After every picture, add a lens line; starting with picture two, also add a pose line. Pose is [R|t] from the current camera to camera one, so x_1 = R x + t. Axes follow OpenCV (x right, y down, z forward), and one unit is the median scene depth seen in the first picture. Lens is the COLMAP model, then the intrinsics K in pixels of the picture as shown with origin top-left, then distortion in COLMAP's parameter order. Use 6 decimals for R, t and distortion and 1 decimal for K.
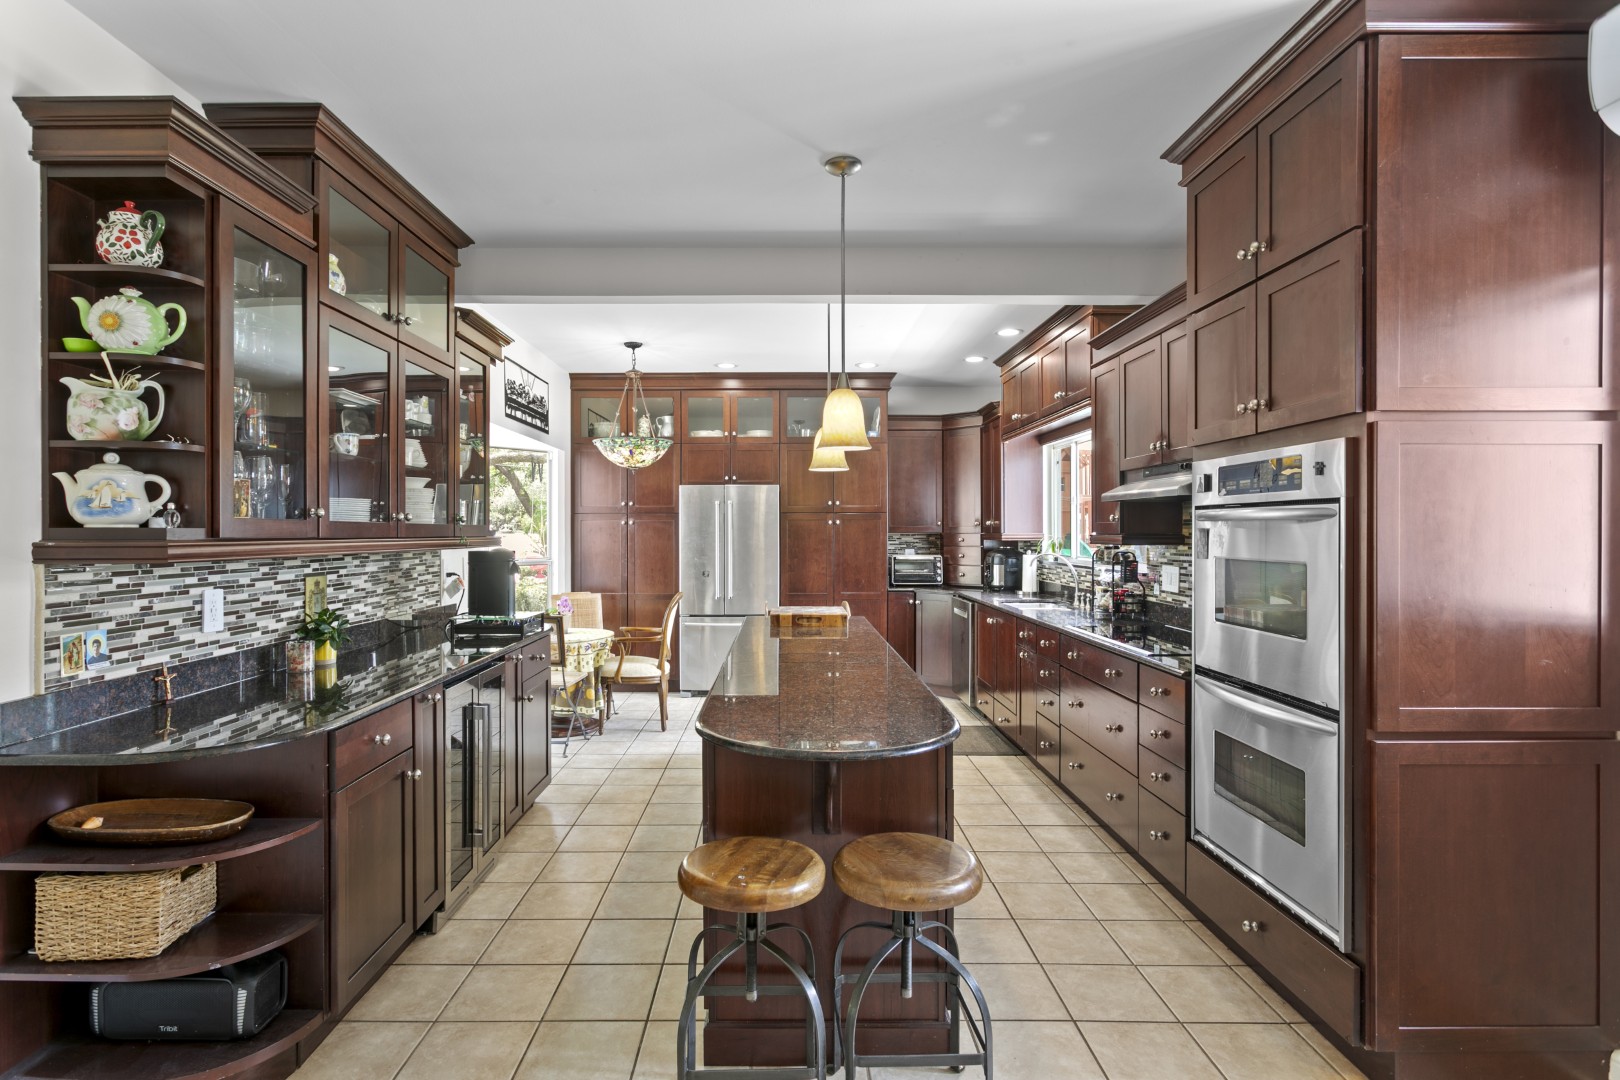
lens RADIAL K [[817.8, 0, 809.7], [0, 817.8, 538.7], [0, 0, 1]] dist [-0.003227, 0.000909]
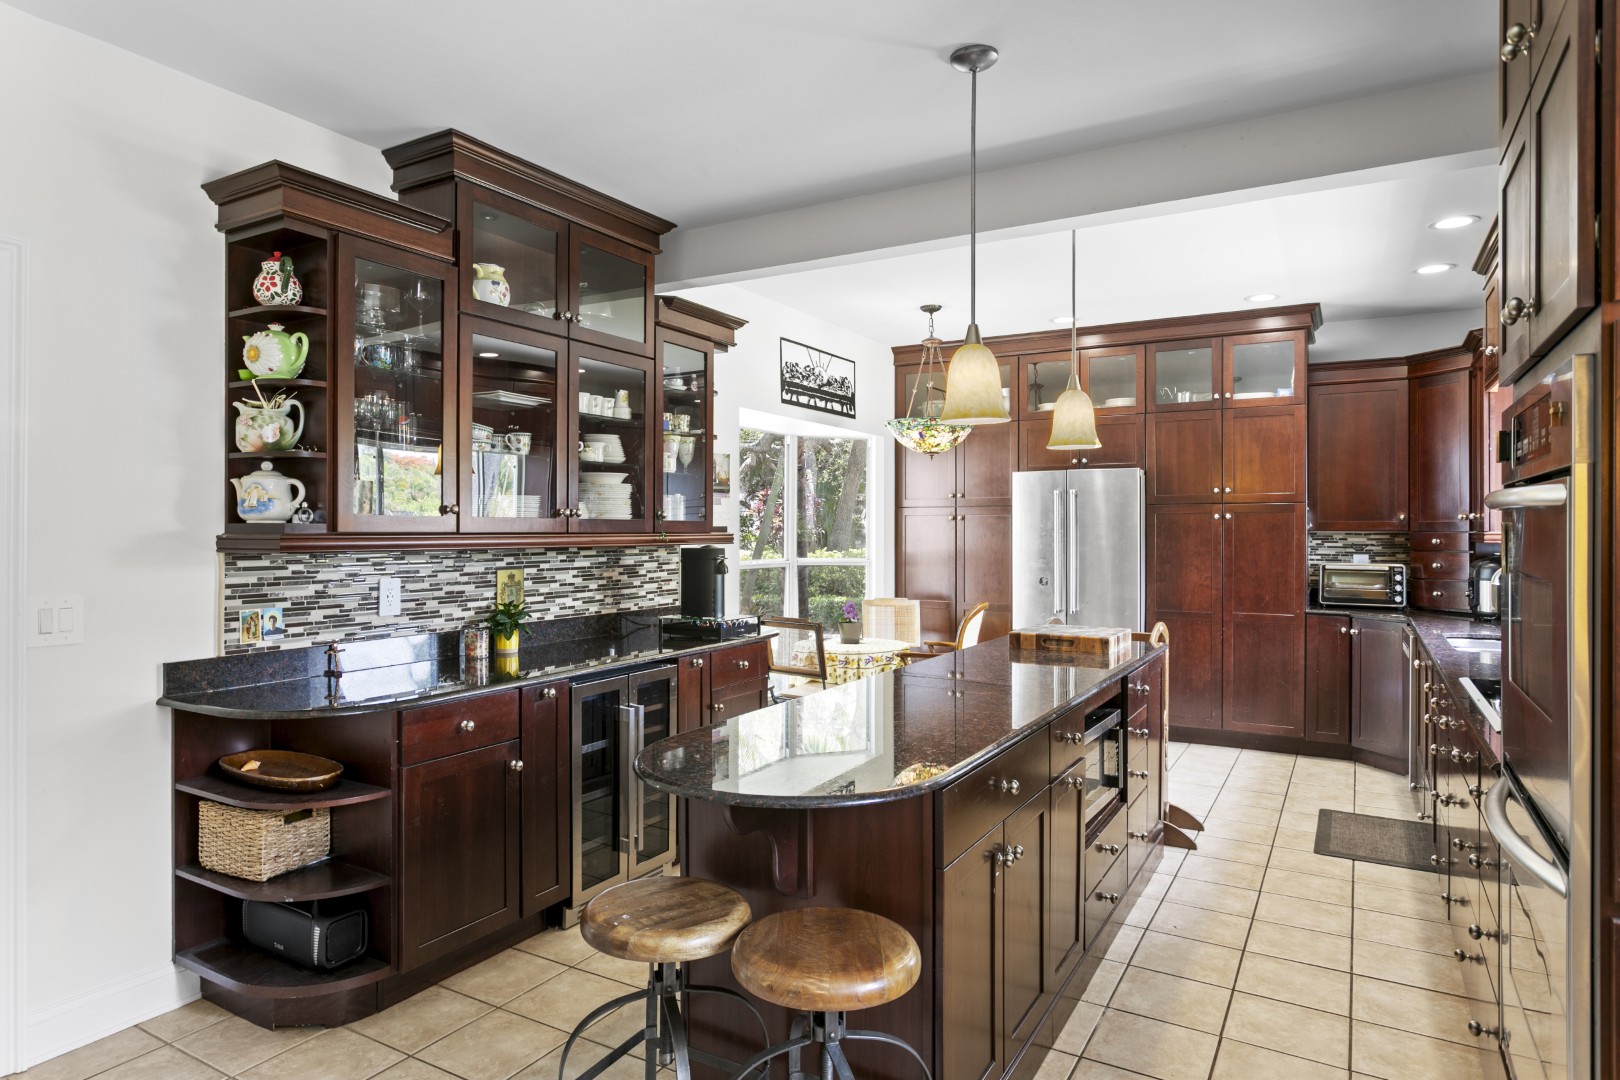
lens RADIAL K [[985.8, 0, 810.0], [0, 985.8, 535.5], [0, 0, 1]] dist [-0.005014, 0.003401]
pose [[0.852210, 0.004987, -0.523176, 0.402481], [-0.006265, 0.999980, -0.000674, 0.000283], [0.523163, 0.003852, 0.852224, 0.120179]]
